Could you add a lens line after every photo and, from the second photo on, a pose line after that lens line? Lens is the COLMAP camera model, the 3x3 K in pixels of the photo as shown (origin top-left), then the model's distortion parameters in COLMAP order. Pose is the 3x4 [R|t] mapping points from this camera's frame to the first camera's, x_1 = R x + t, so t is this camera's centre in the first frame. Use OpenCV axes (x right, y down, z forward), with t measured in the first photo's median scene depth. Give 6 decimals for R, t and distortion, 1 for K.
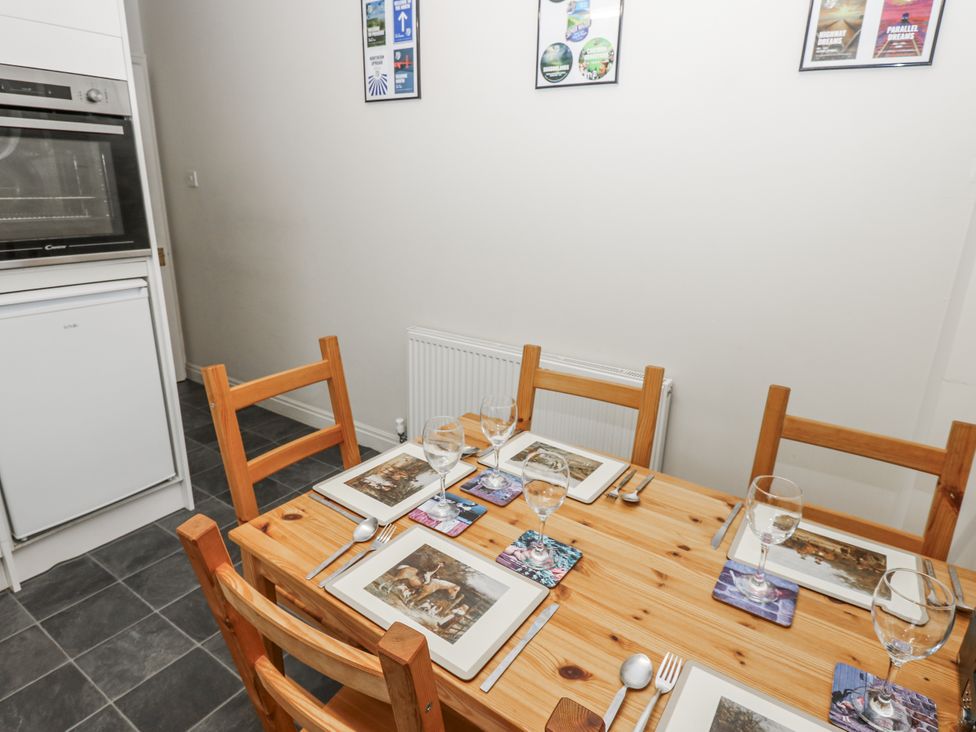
lens RADIAL K [[550.8, 0, 491.1], [0, 550.8, 353.7], [0, 0, 1]] dist [0.002977, -0.017056]
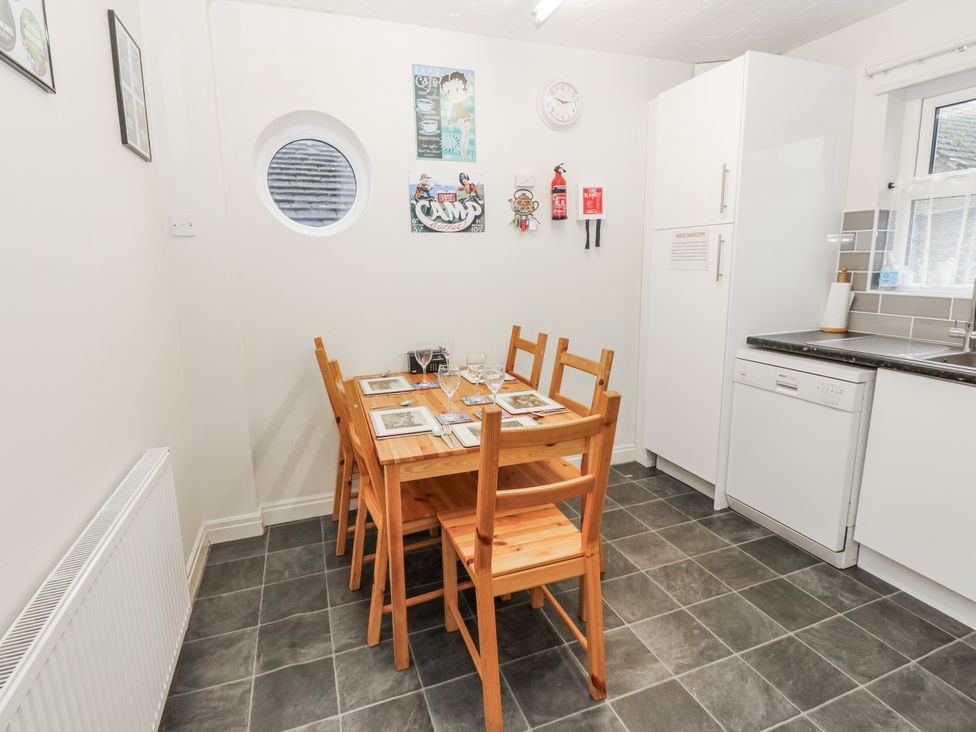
lens RADIAL K [[507.7, 0, 492.1], [0, 507.7, 353.7], [0, 0, 1]] dist [0.000257, -0.013454]
pose [[-0.809963, -0.121884, 0.573676, -0.656875], [0.164525, 0.891667, 0.421736, -0.391261], [-0.562931, 0.435974, -0.702165, 1.345690]]
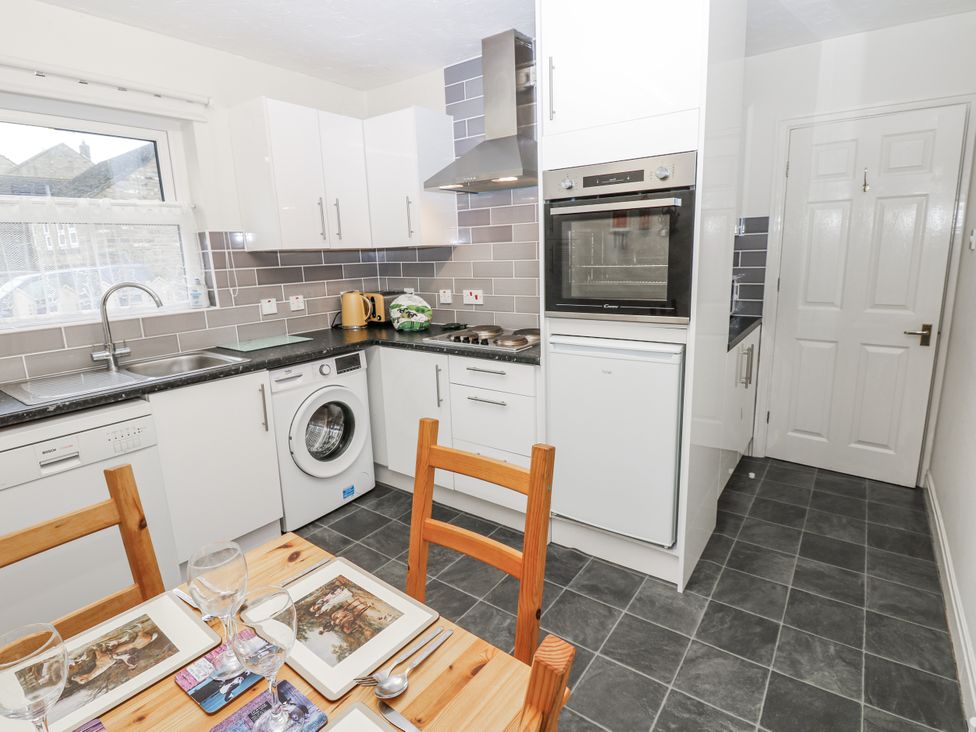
lens RADIAL K [[507.7, 0, 492.1], [0, 507.7, 353.7], [0, 0, 1]] dist [0.000257, -0.013454]
pose [[-0.044636, 0.169881, -0.984453, 0.339185], [-0.262210, 0.948893, 0.175634, -0.228055], [0.963978, 0.265973, 0.002190, 0.790521]]
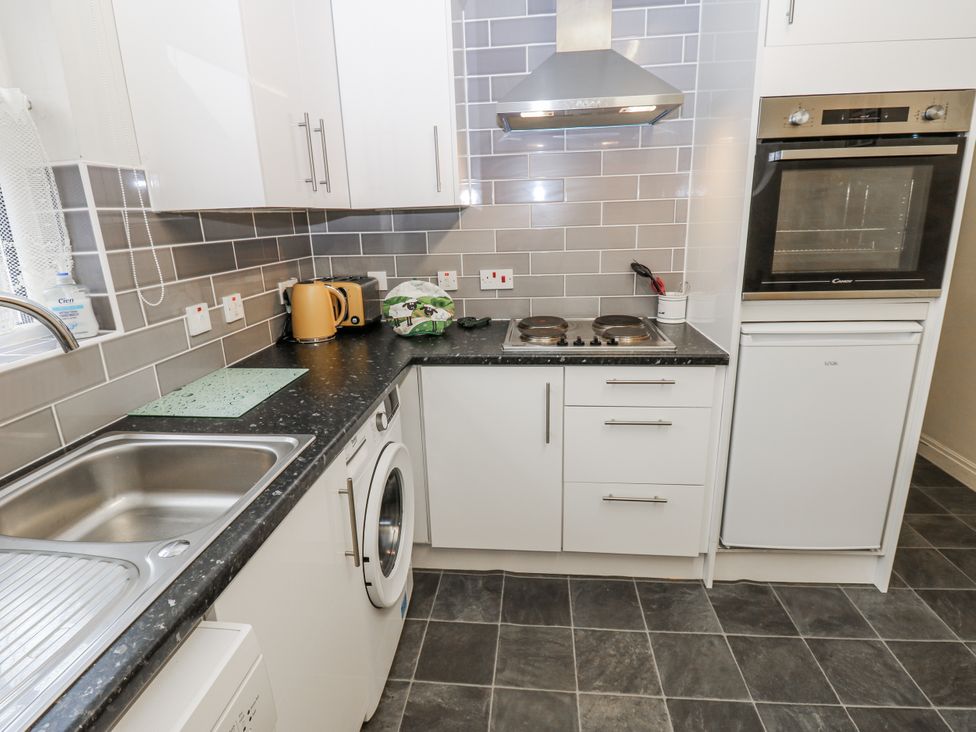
lens RADIAL K [[516.6, 0, 490.7], [0, 516.6, 353.9], [0, 0, 1]] dist [0.000712, -0.014326]
pose [[0.463614, 0.189211, -0.865599, -0.284310], [-0.215690, 0.971645, 0.096868, -0.026731], [0.859383, 0.141792, 0.491280, 0.051925]]
